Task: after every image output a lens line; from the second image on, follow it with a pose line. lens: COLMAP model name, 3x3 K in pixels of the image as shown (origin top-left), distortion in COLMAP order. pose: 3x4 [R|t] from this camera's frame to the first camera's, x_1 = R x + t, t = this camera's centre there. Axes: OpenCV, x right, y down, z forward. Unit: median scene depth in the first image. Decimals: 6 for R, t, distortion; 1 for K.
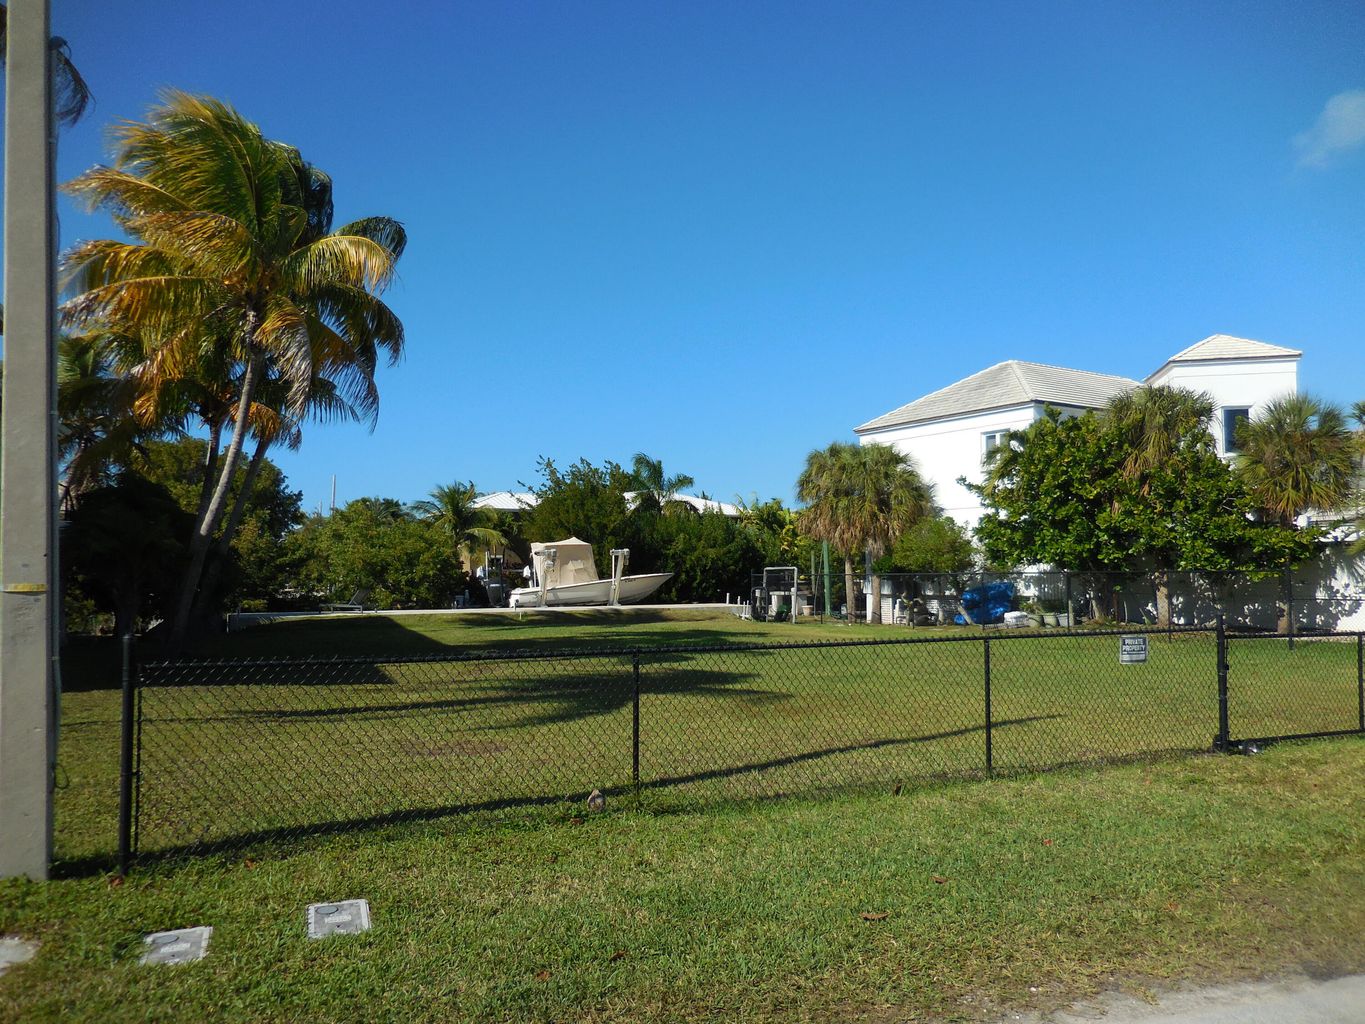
lens RADIAL K [[973.8, 0, 666.7], [0, 973.8, 512.8], [0, 0, 1]] dist [-0.057246, 0.028946]
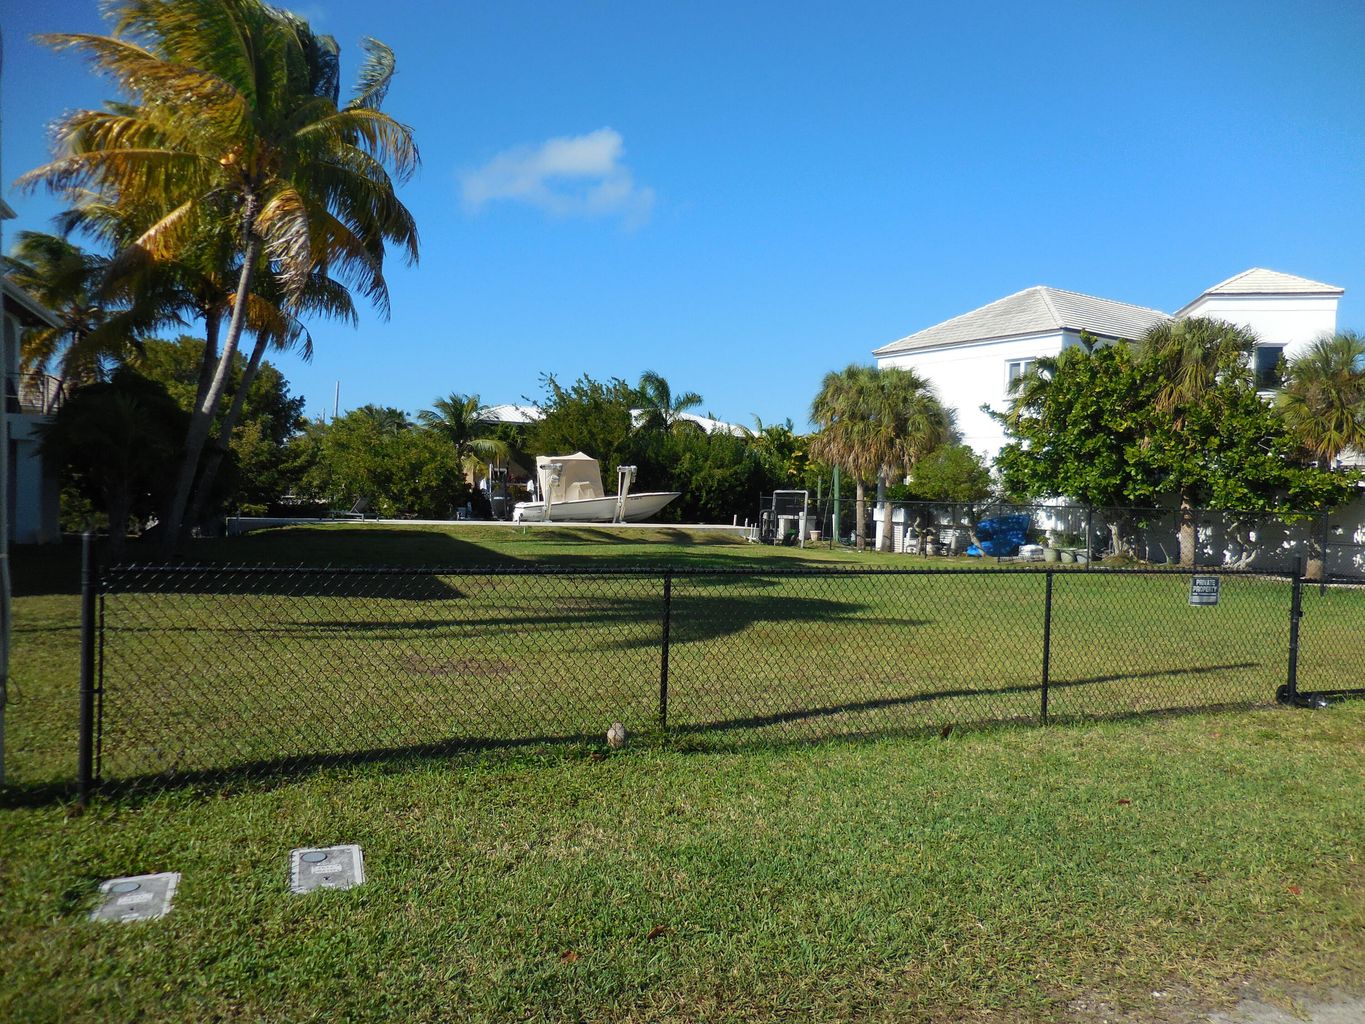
lens RADIAL K [[973.8, 0, 666.7], [0, 973.8, 512.8], [0, 0, 1]] dist [-0.057246, 0.028946]
pose [[0.999285, 0.037789, -0.000935, -0.010079], [-0.037586, 0.995944, 0.081754, 0.004756], [0.004021, -0.081661, 0.996652, 0.034671]]
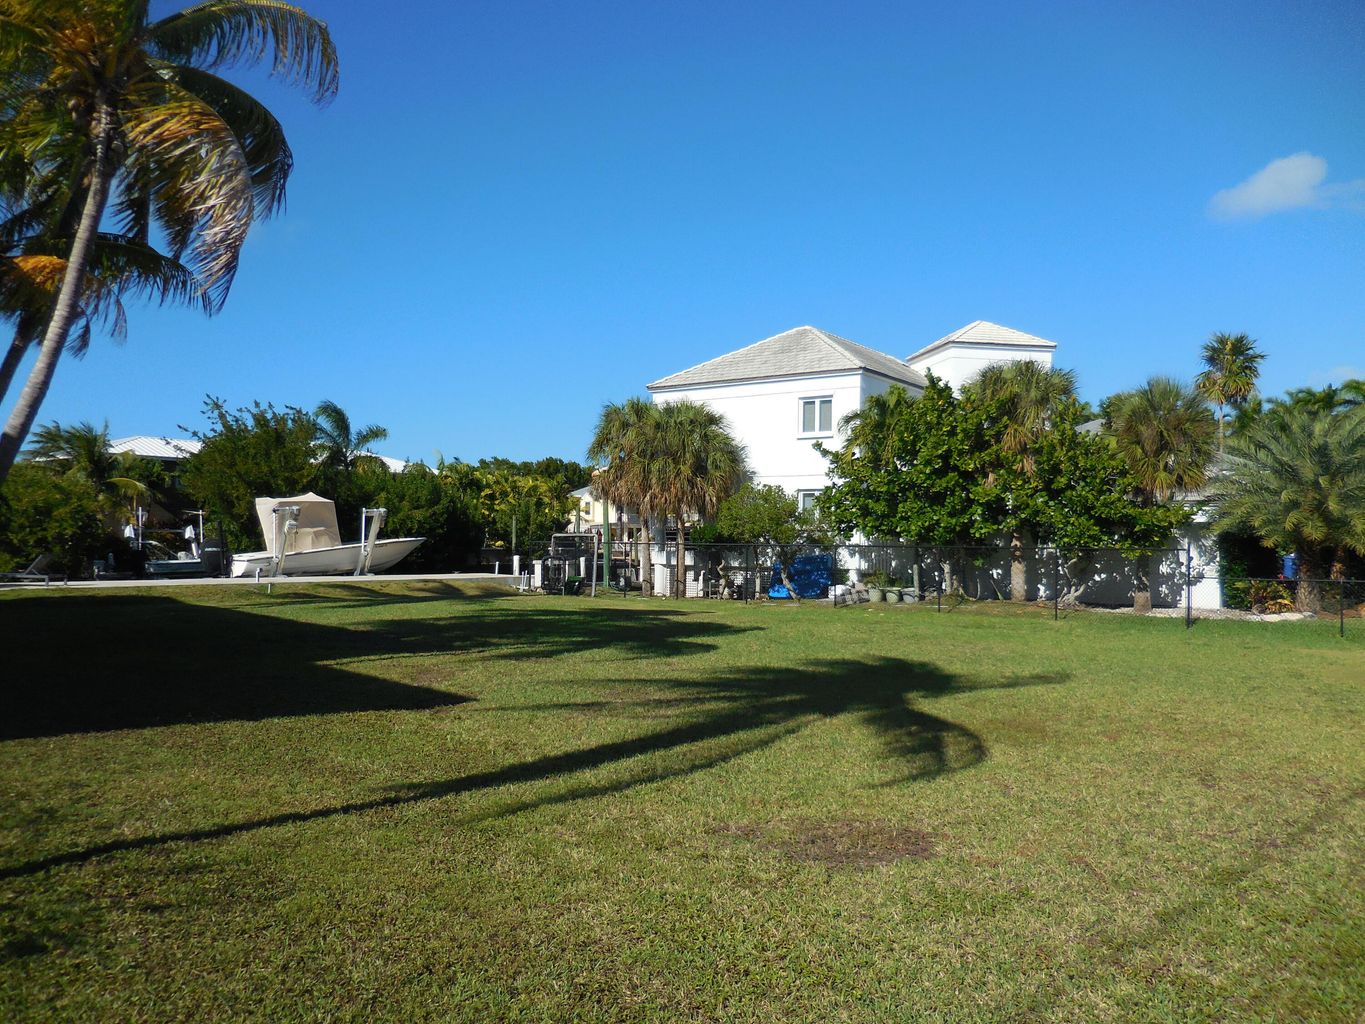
lens RADIAL K [[988.9, 0, 684.0], [0, 988.9, 534.7], [0, 0, 1]] dist [-0.040663, 0.001601]
pose [[0.927010, 0.019209, 0.374544, -0.210083], [-0.040590, 0.997960, 0.049280, 0.012766], [-0.372833, -0.060886, 0.925899, 0.197469]]
